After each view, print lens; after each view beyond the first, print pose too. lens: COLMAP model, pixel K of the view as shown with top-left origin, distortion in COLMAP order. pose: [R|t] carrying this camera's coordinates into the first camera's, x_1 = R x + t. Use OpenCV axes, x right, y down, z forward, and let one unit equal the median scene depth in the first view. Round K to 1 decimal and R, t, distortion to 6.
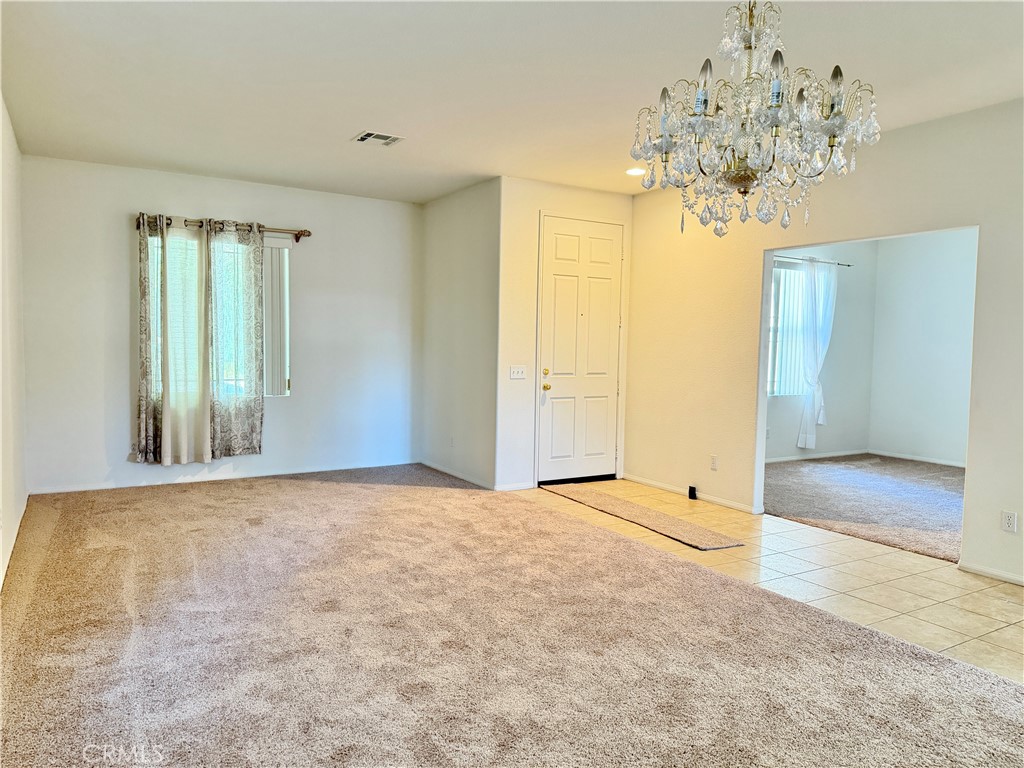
lens RADIAL K [[718.3, 0, 517.4], [0, 718.3, 383.4], [0, 0, 1]] dist [0.067644, -0.093237]
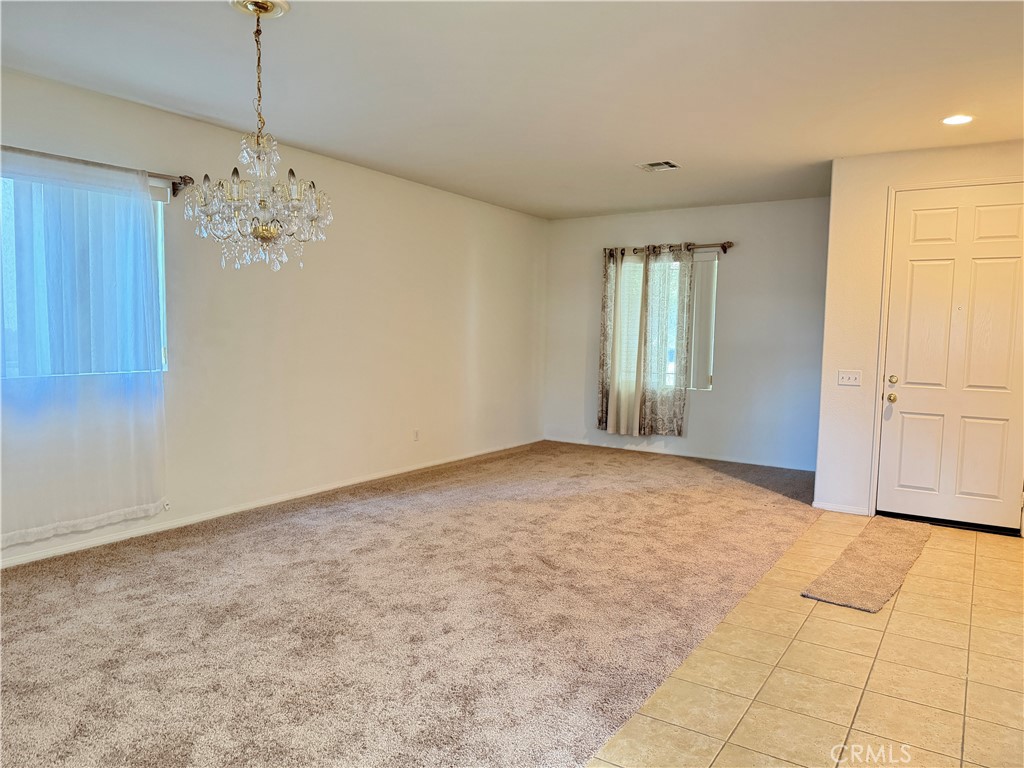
lens RADIAL K [[718.3, 0, 514.8], [0, 718.3, 389.8], [0, 0, 1]] dist [0.067644, -0.093237]
pose [[0.432025, 0.064618, -0.899544, 0.627005], [-0.064376, 0.997095, 0.040708, -0.011027], [0.899561, 0.040322, 0.434929, 0.253059]]
